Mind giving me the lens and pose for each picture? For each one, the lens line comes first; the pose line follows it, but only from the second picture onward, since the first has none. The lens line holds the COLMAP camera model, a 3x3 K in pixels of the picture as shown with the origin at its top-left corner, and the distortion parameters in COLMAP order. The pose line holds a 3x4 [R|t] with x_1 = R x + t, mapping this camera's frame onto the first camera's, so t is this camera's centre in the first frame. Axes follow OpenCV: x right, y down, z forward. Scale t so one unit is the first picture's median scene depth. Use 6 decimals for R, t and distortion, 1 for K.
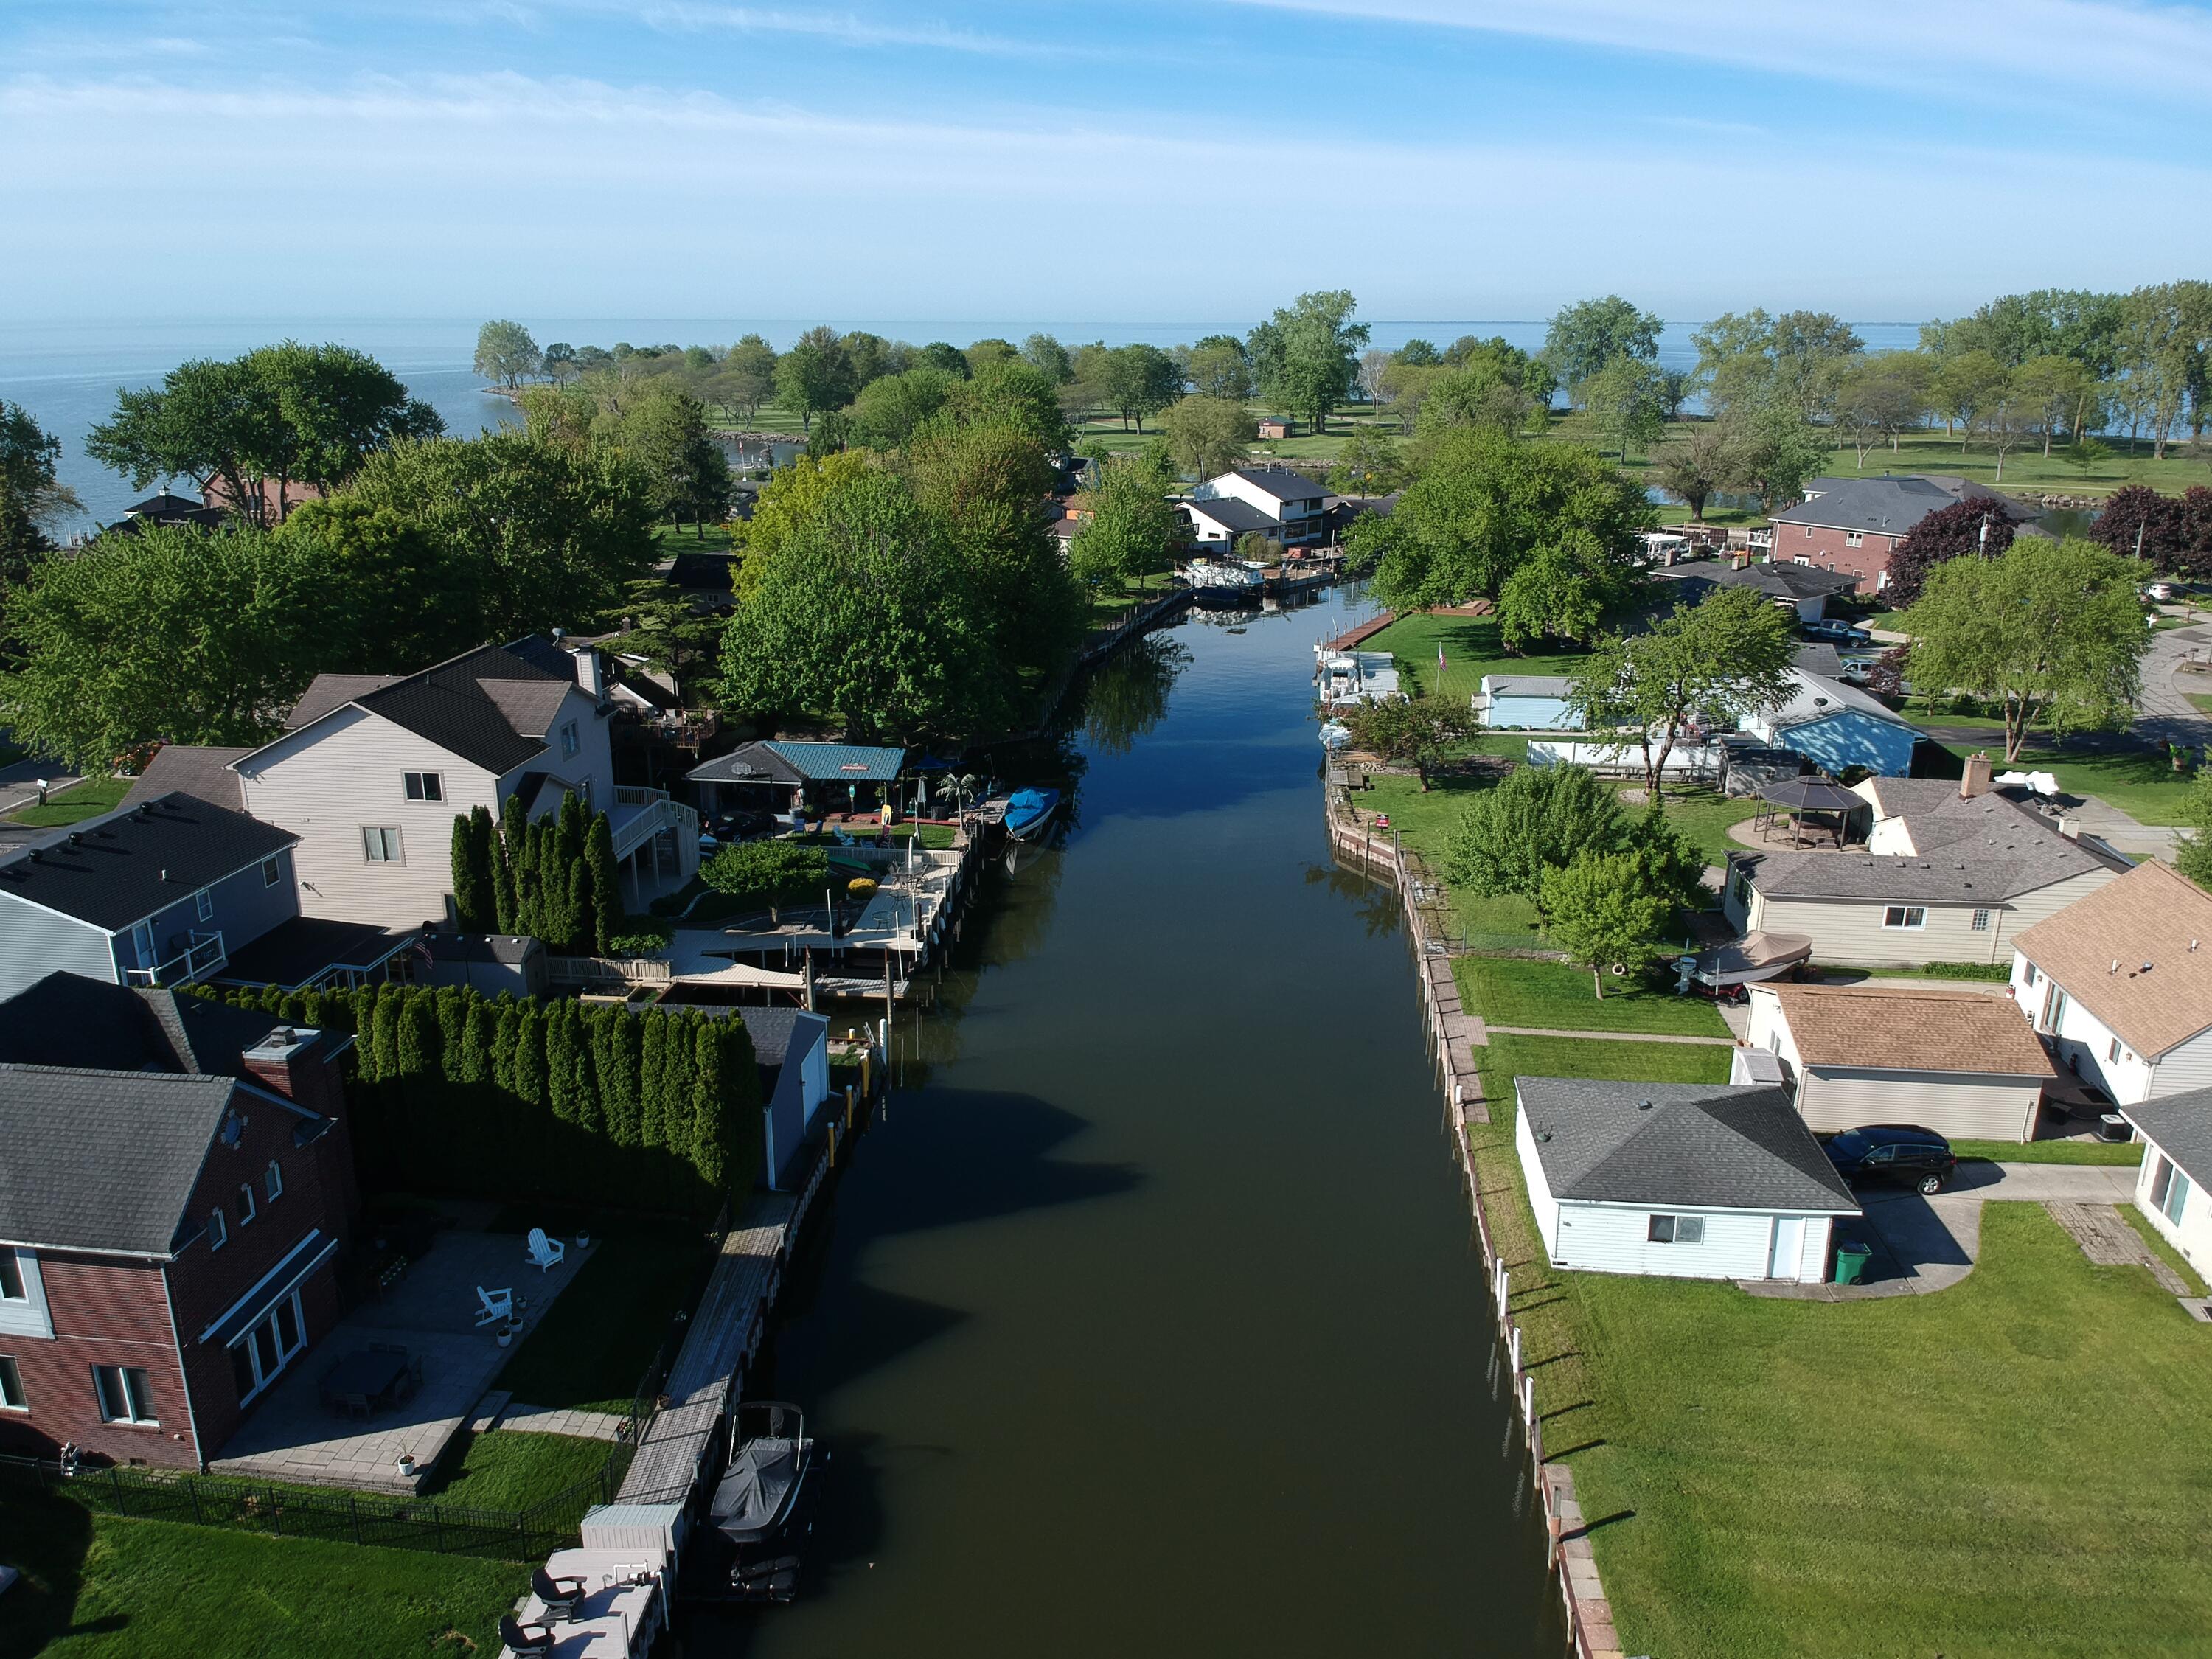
lens RADIAL K [[1629.5, 0, 1082.6], [0, 1629.5, 837.5], [0, 0, 1]] dist [0.119485, -0.213425]
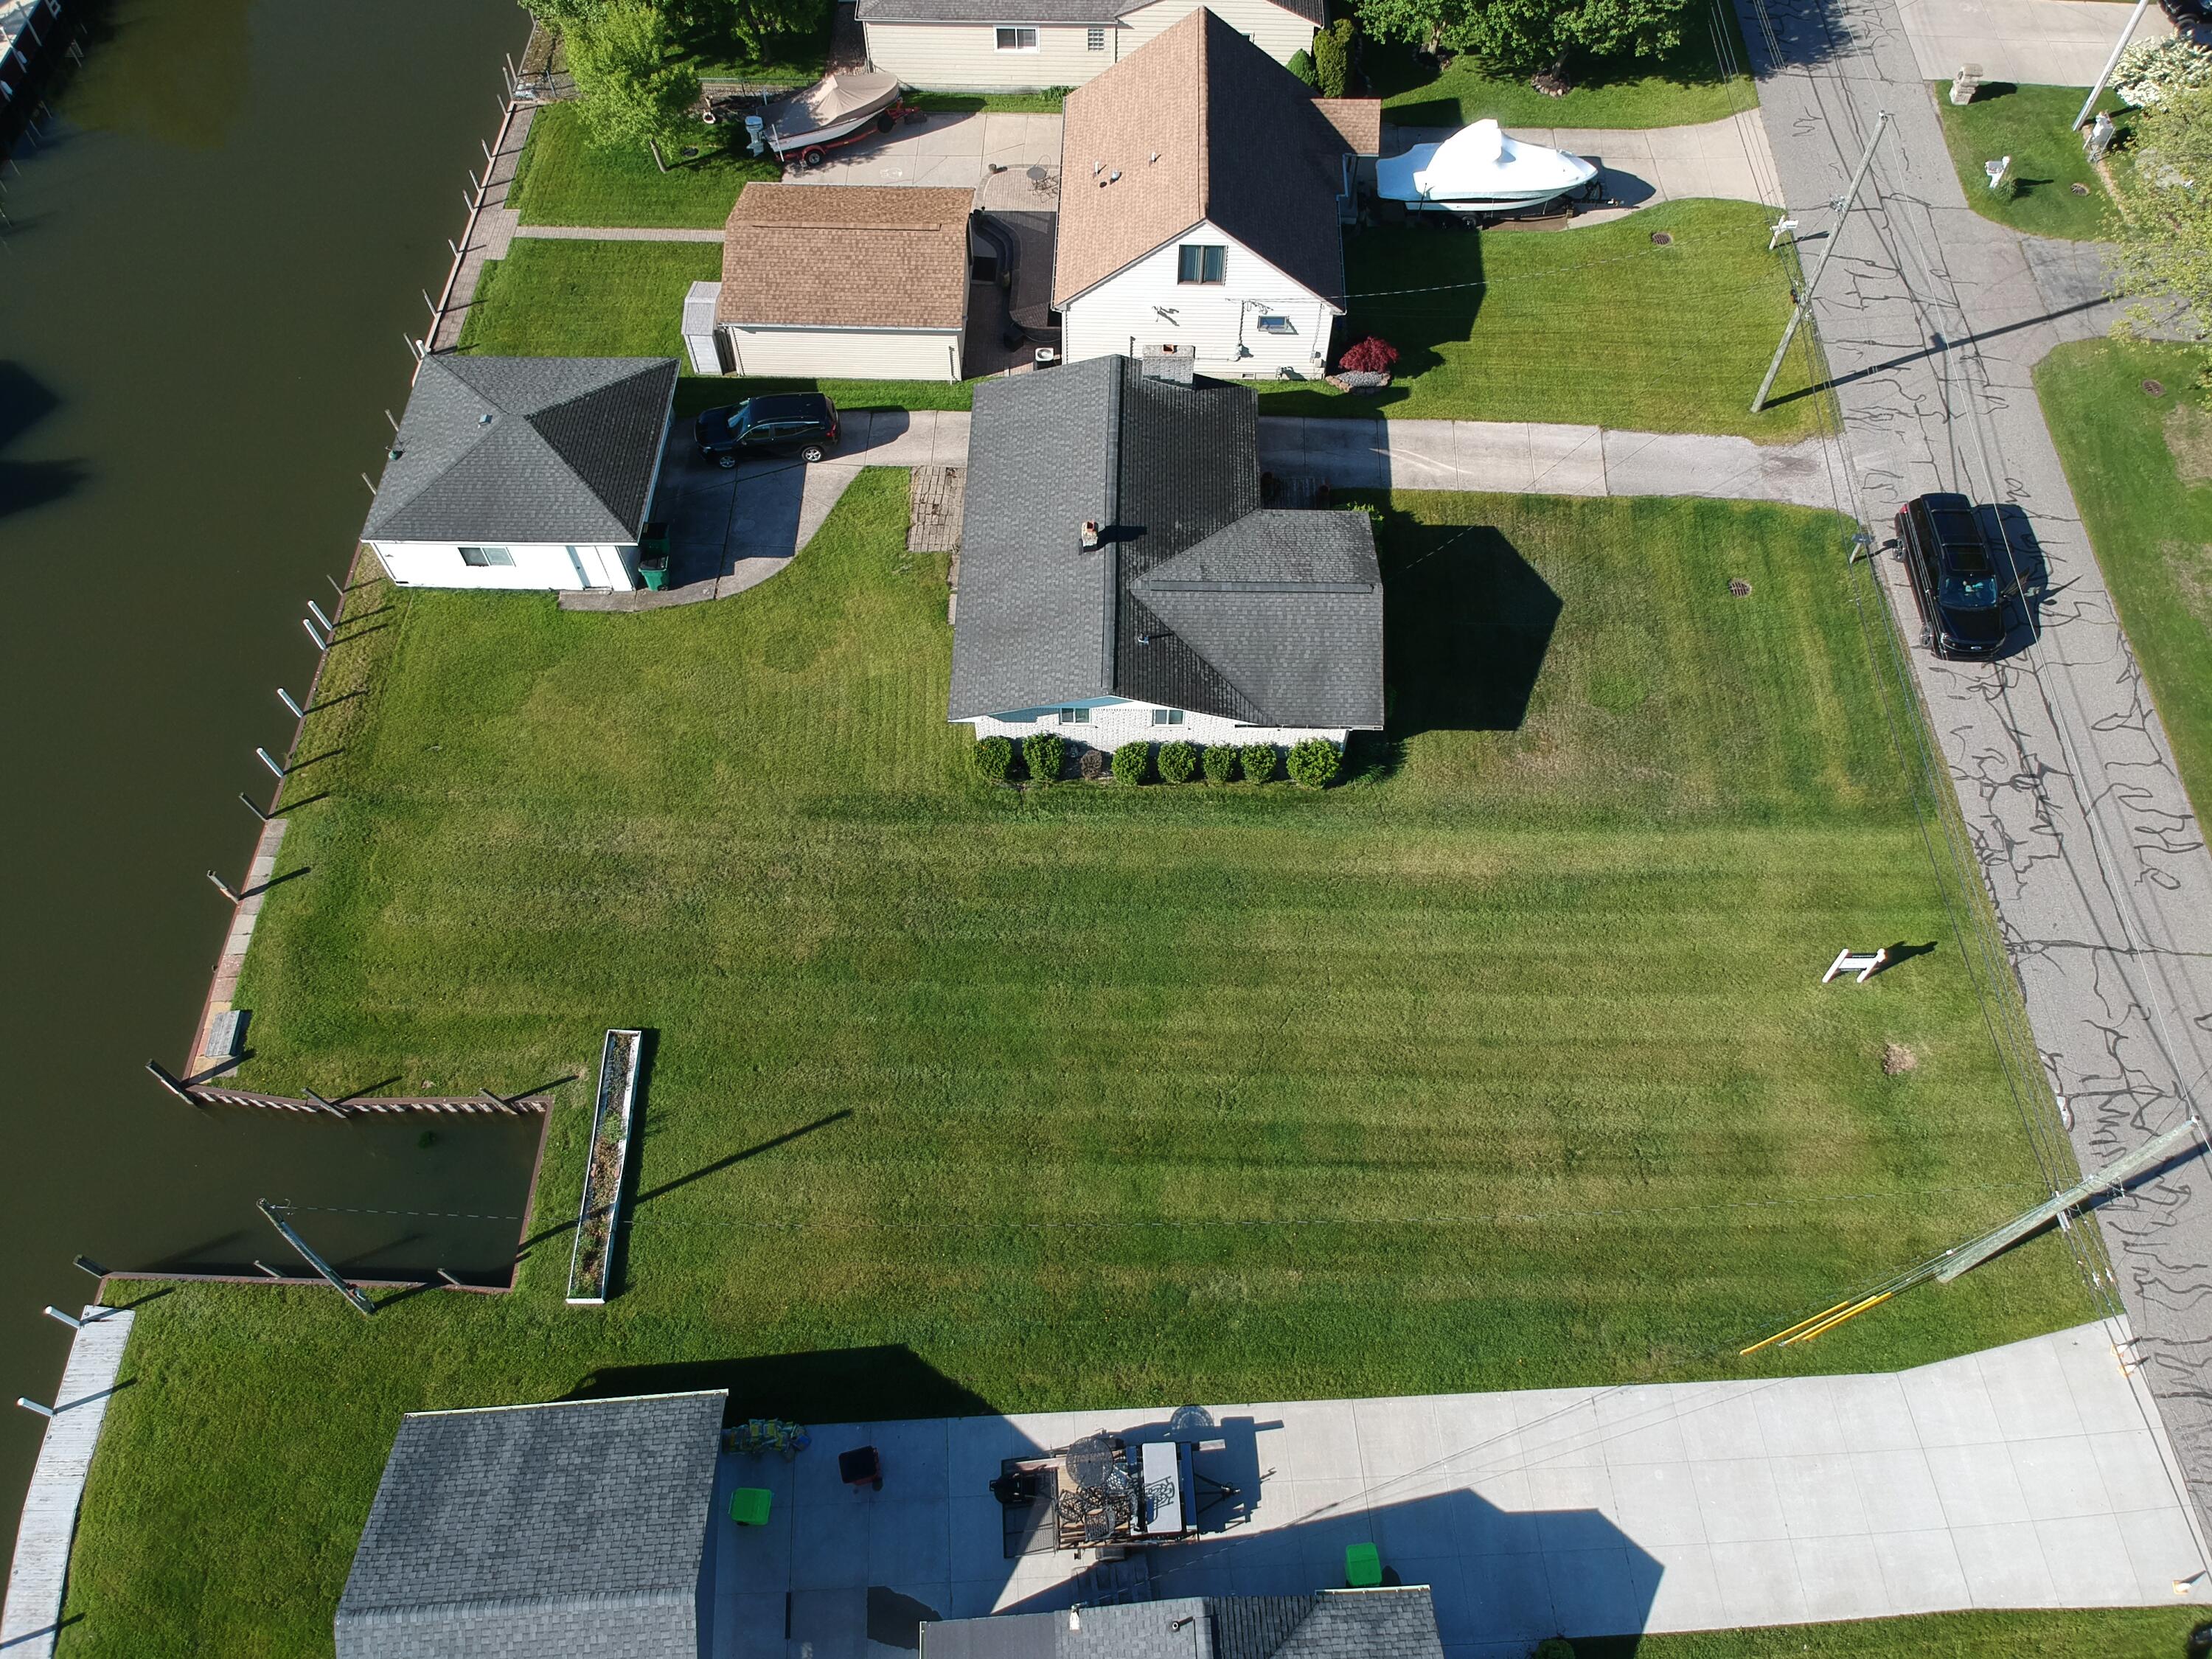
lens RADIAL K [[1629.5, 0, 1082.6], [0, 1629.5, 837.5], [0, 0, 1]] dist [0.119485, -0.213425]
pose [[0.996336, -0.072115, 0.045988, 0.458561], [0.024126, 0.752806, 0.657800, -0.219909], [-0.082058, -0.654280, 0.751788, 0.020556]]
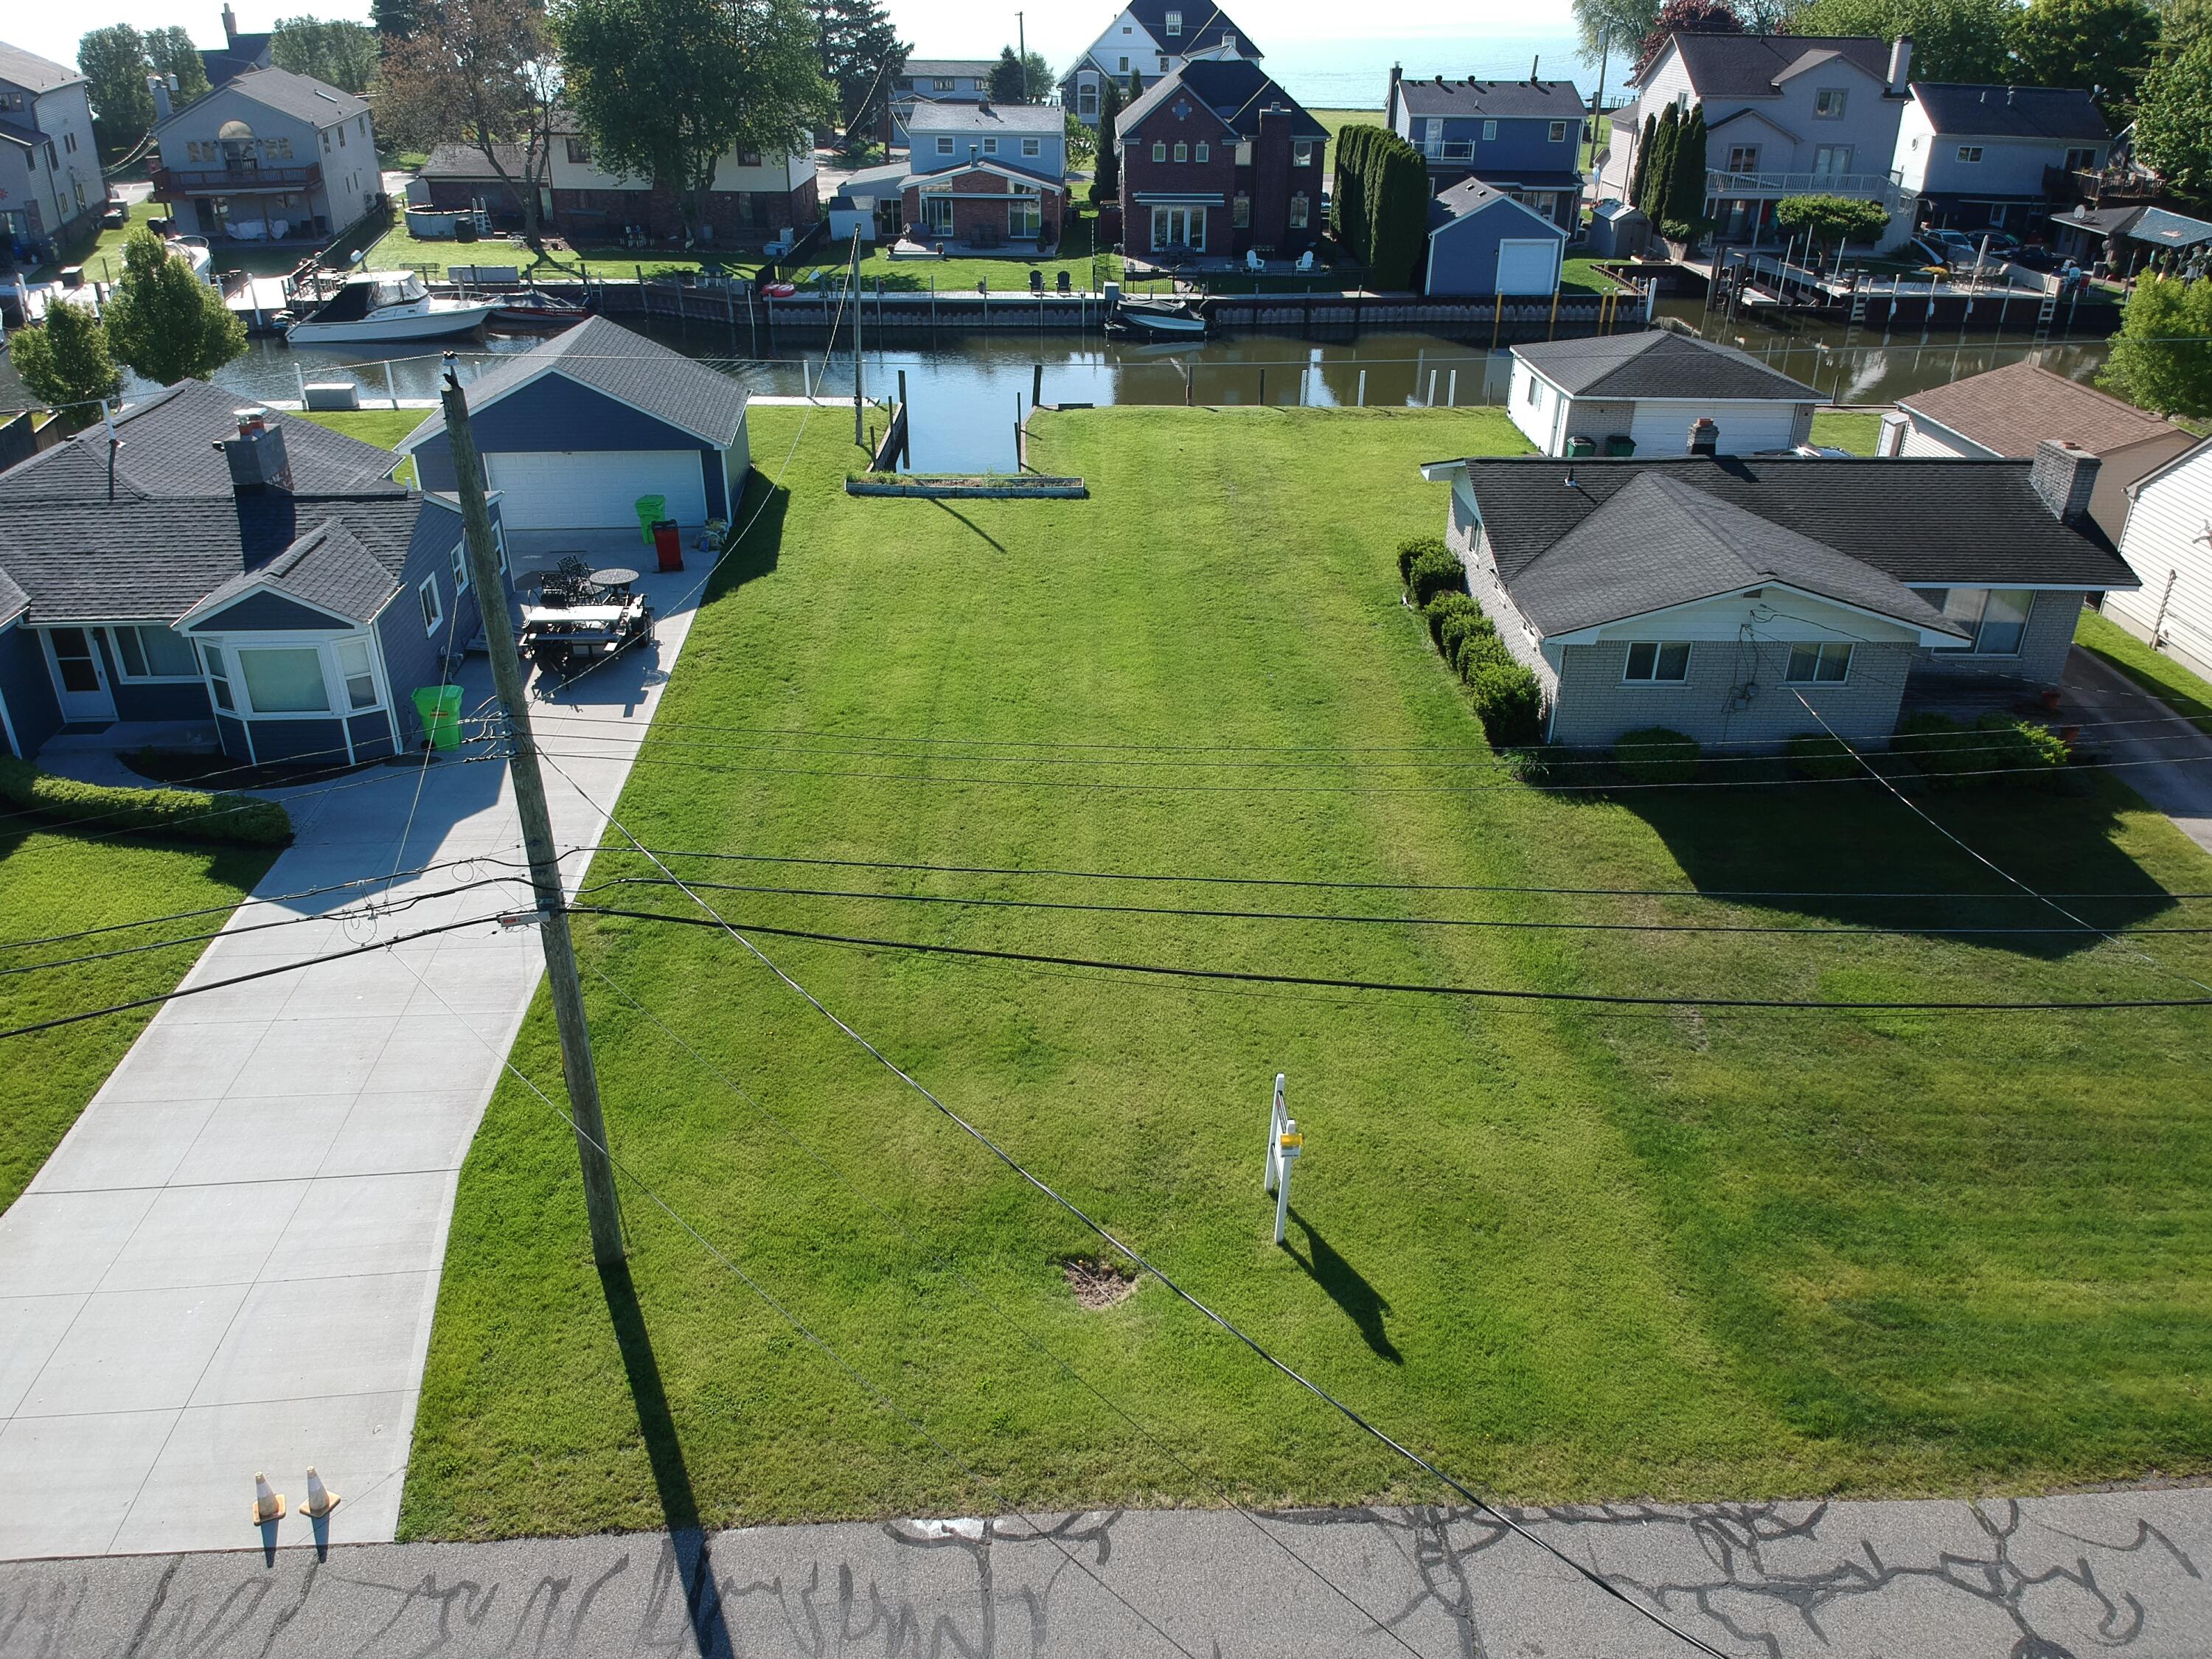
lens RADIAL K [[1612.0, 0, 1106.0], [0, 1612.0, 829.5], [0, 0, 1]] dist [0.107363, -0.201457]
pose [[0.117197, 0.454120, -0.883198, 1.006739], [-0.307661, 0.862177, 0.402486, 0.087131], [0.944251, 0.224555, 0.240760, 0.332108]]
